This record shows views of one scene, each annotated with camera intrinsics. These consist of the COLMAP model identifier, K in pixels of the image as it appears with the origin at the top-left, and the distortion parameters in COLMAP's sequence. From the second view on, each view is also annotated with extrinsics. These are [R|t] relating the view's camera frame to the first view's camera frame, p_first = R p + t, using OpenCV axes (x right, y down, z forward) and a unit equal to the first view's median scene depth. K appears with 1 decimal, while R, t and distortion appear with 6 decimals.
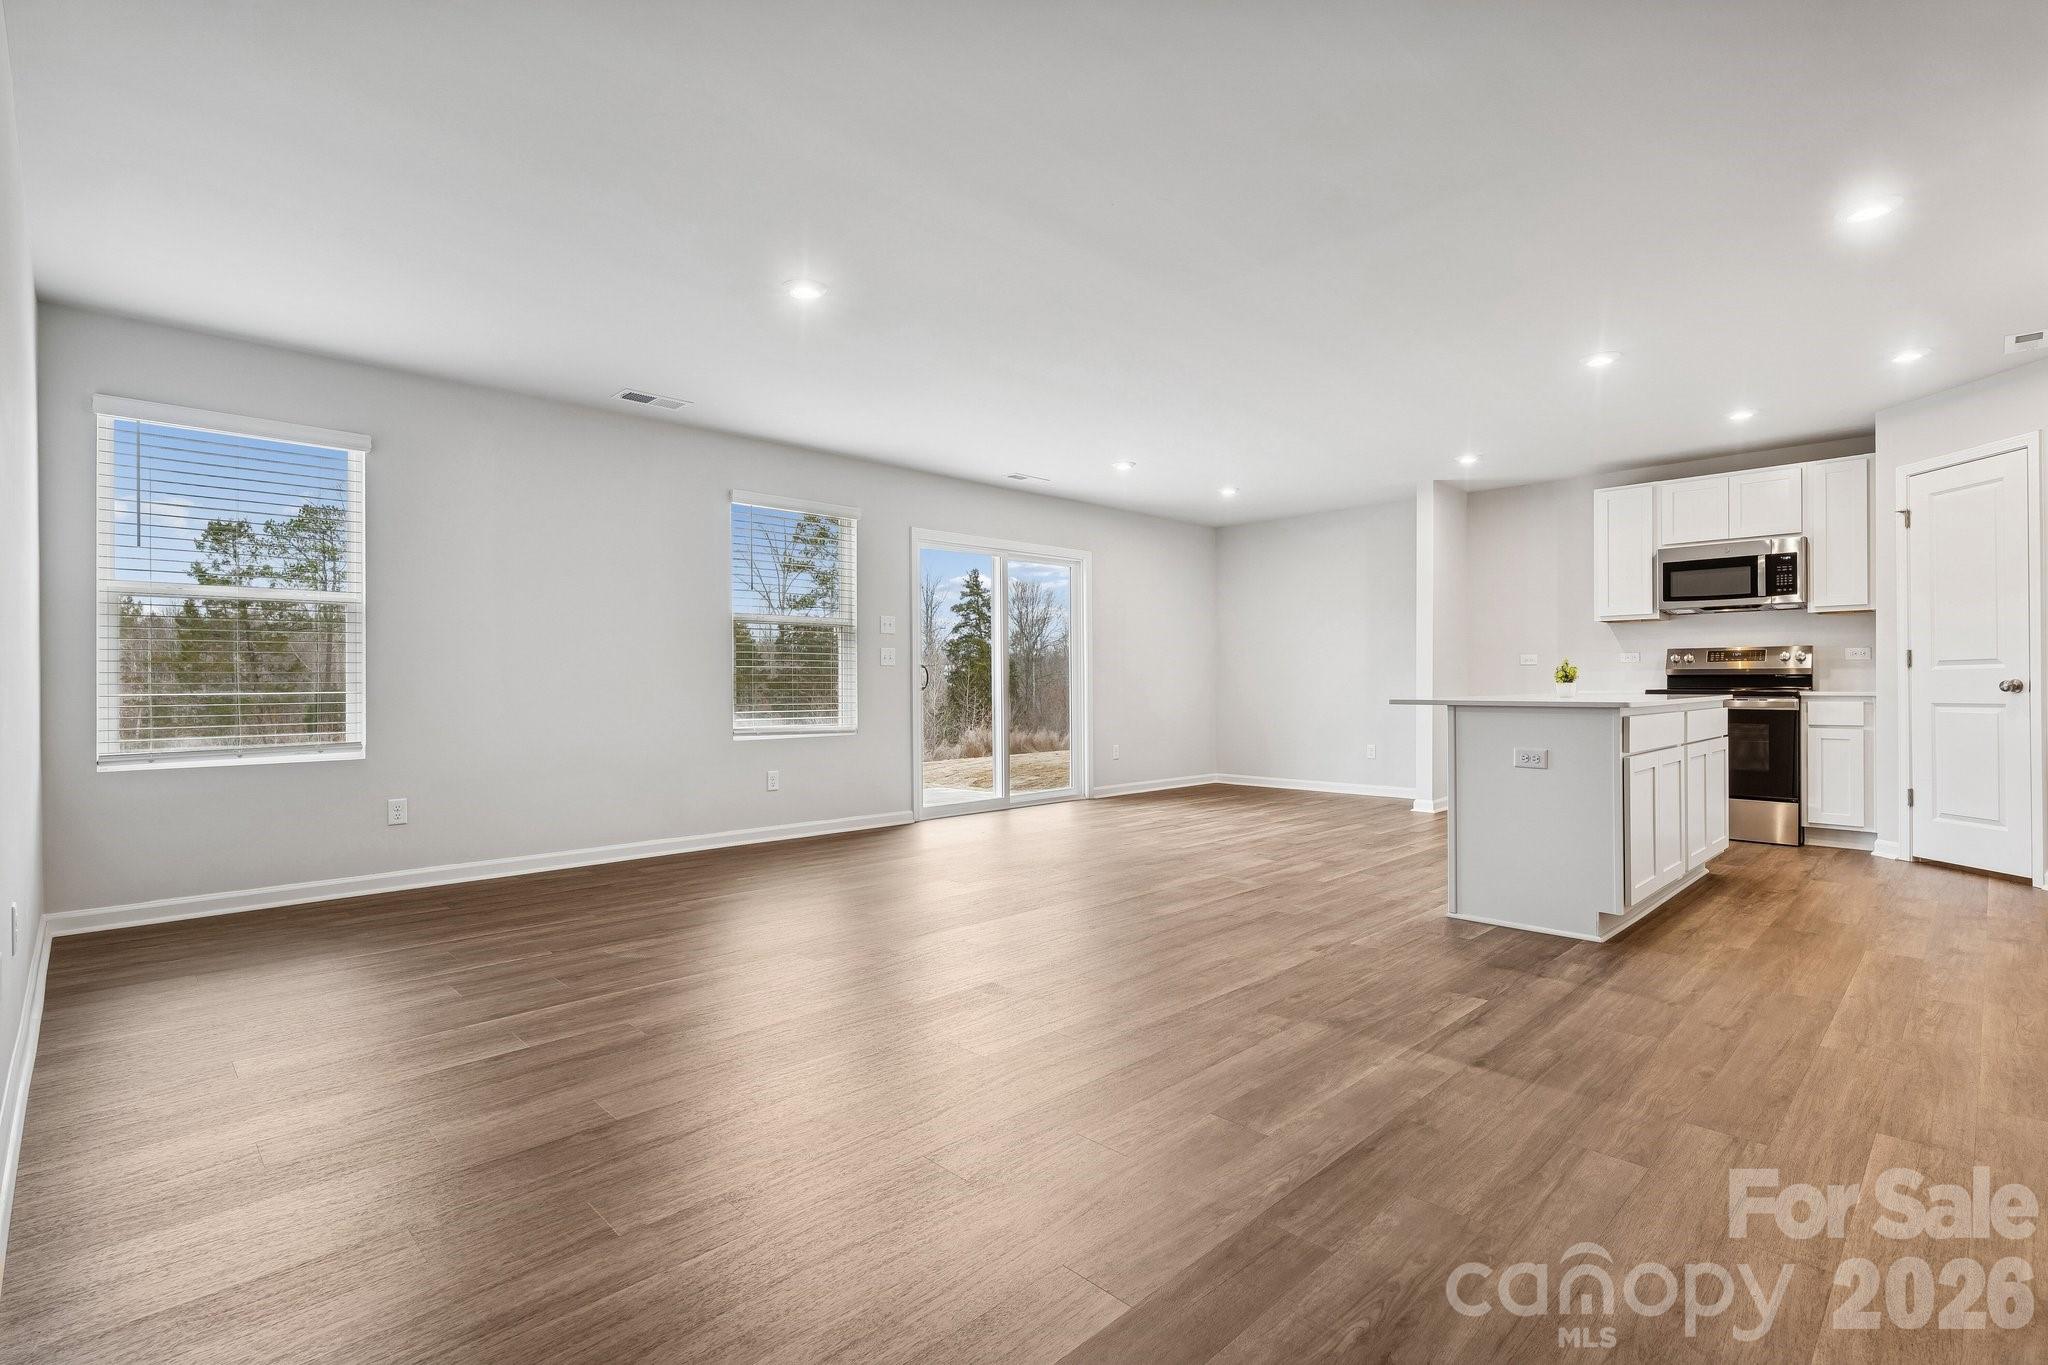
lens RADIAL K [[953.5, 0, 1024.0], [0, 953.5, 682.5], [0, 0, 1]] dist [0.002217, 0.000007]
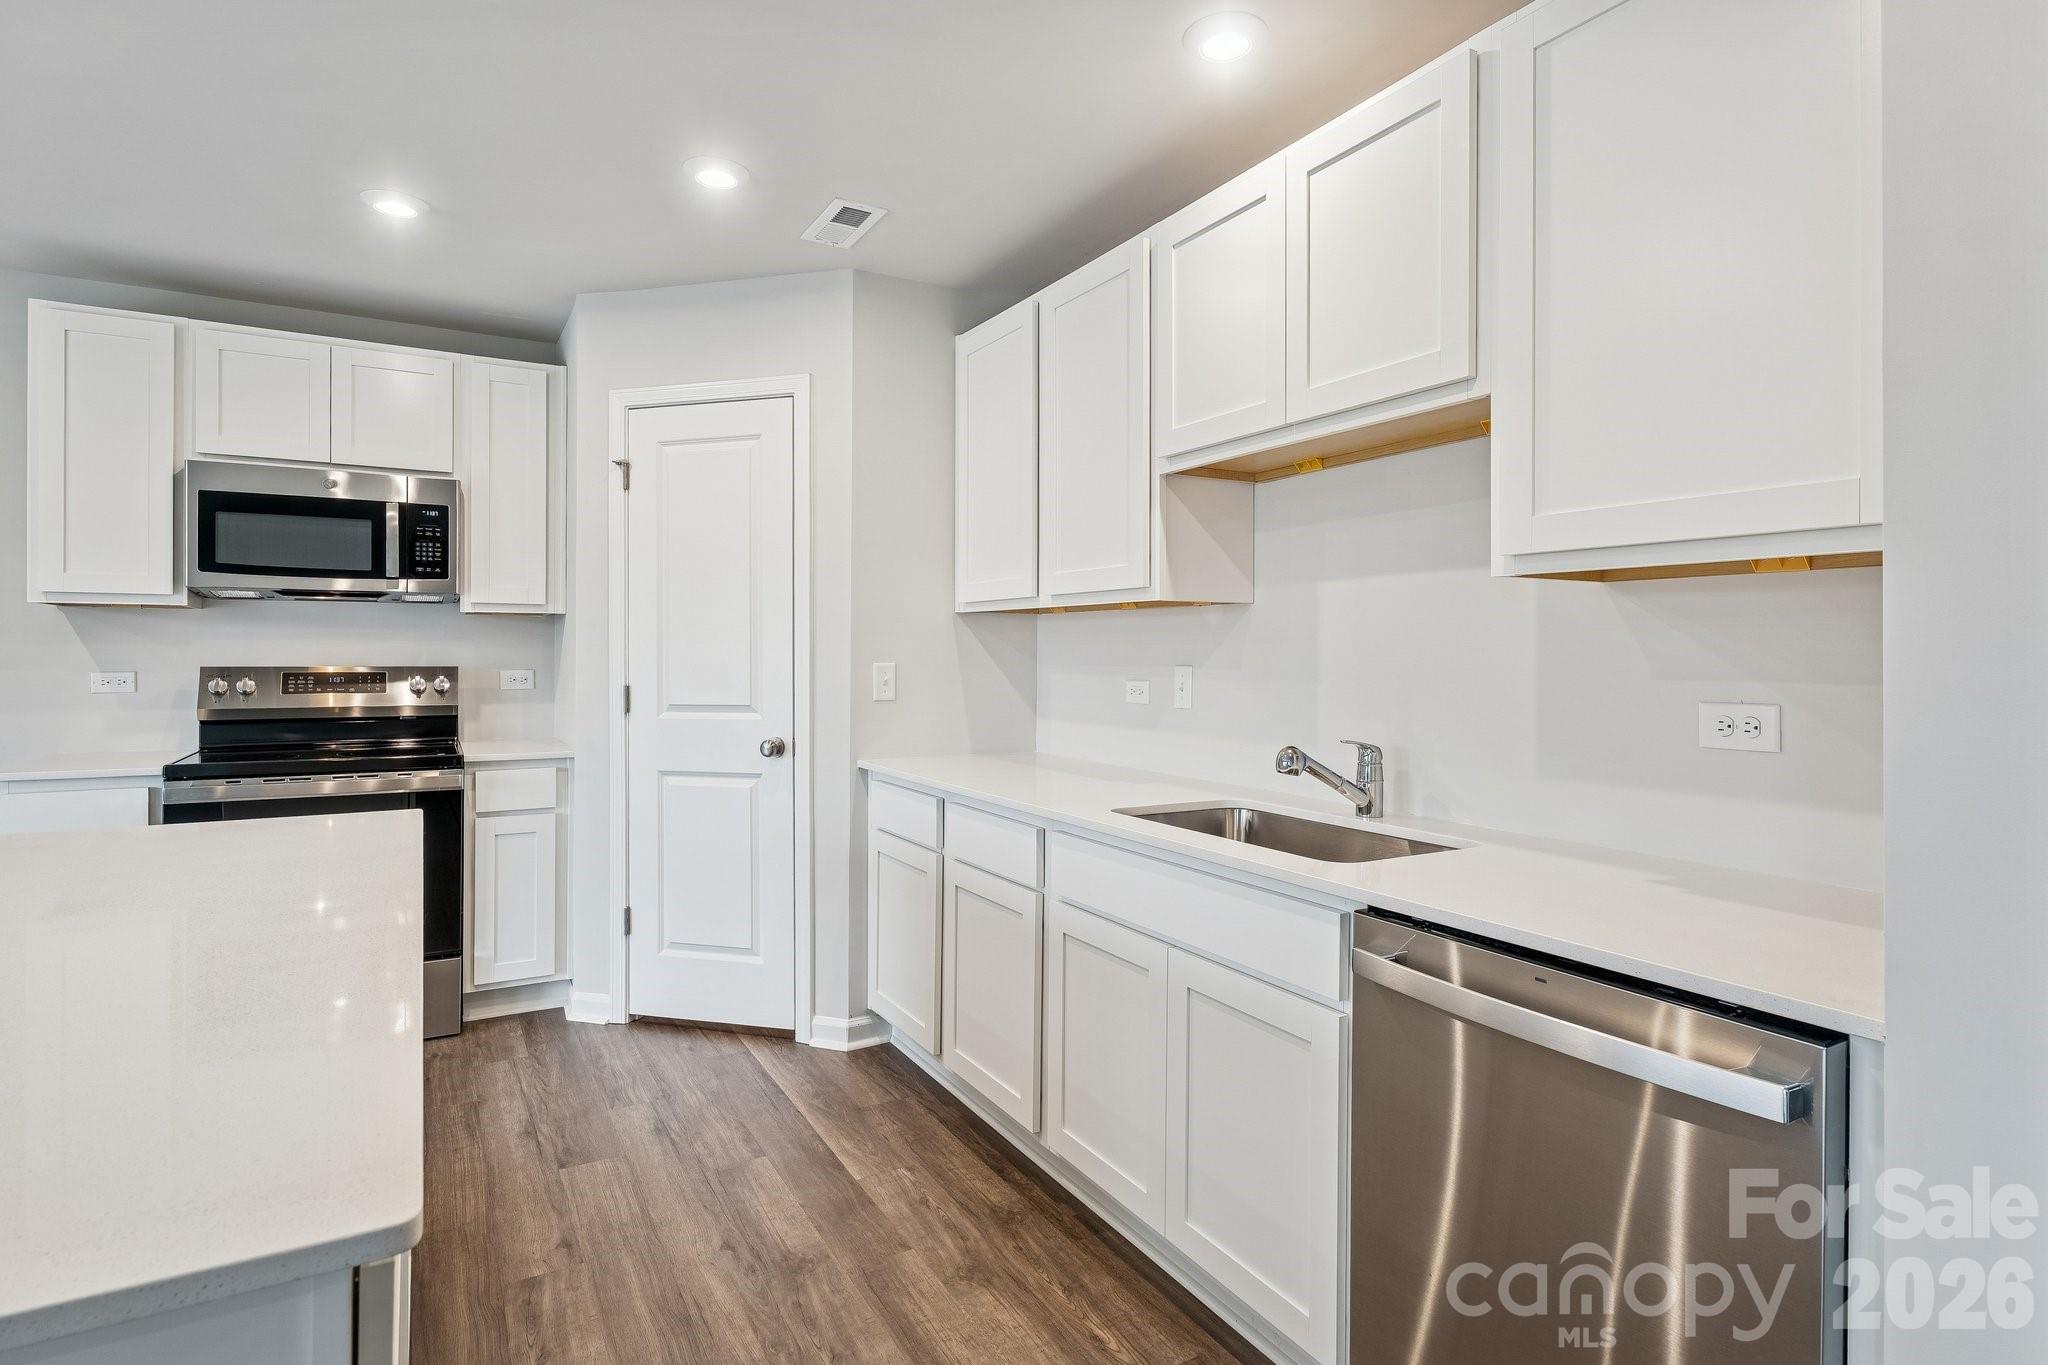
lens RADIAL K [[1047.5, 0, 1024.1], [0, 1047.5, 654.9], [0, 0, 1]] dist [-0.000279, 0.001259]
pose [[0.249664, 0.003026, 0.968328, 0.290239], [-0.005762, 0.999982, -0.001640, -0.048560], [-0.968315, -0.005170, 0.249677, 0.512348]]
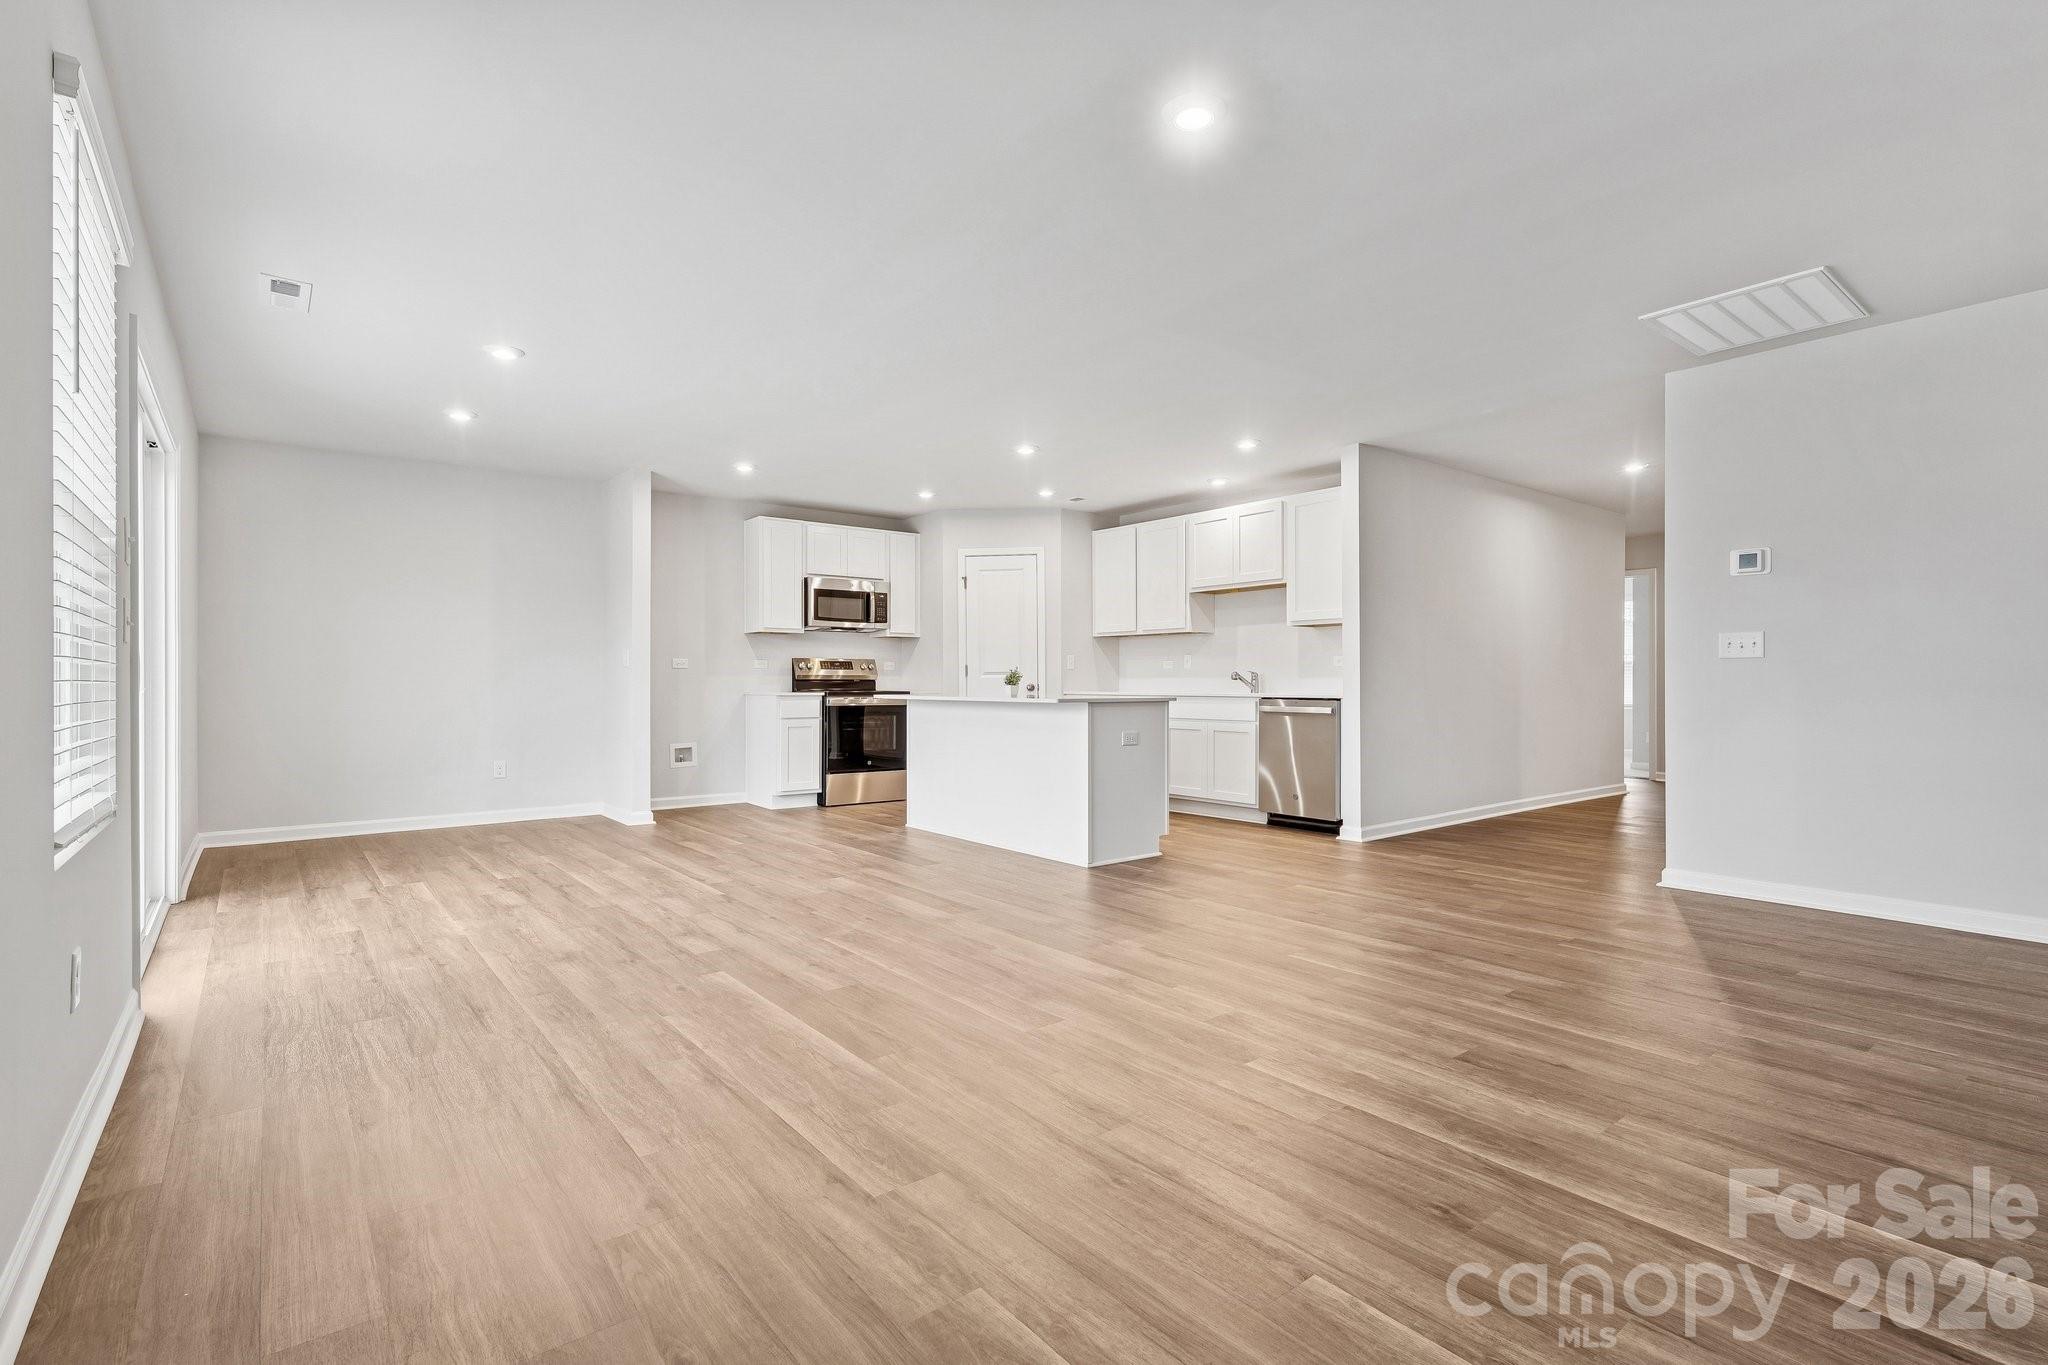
lens RADIAL K [[953.5, 0, 1024.0], [0, 953.5, 682.5], [0, 0, 1]] dist [0.002217, 0.000007]
pose [[0.105629, 0.005154, 0.994392, -0.577172], [-0.000201, 0.999987, -0.005162, 0.002846], [-0.994406, 0.000345, 0.105628, 0.653926]]
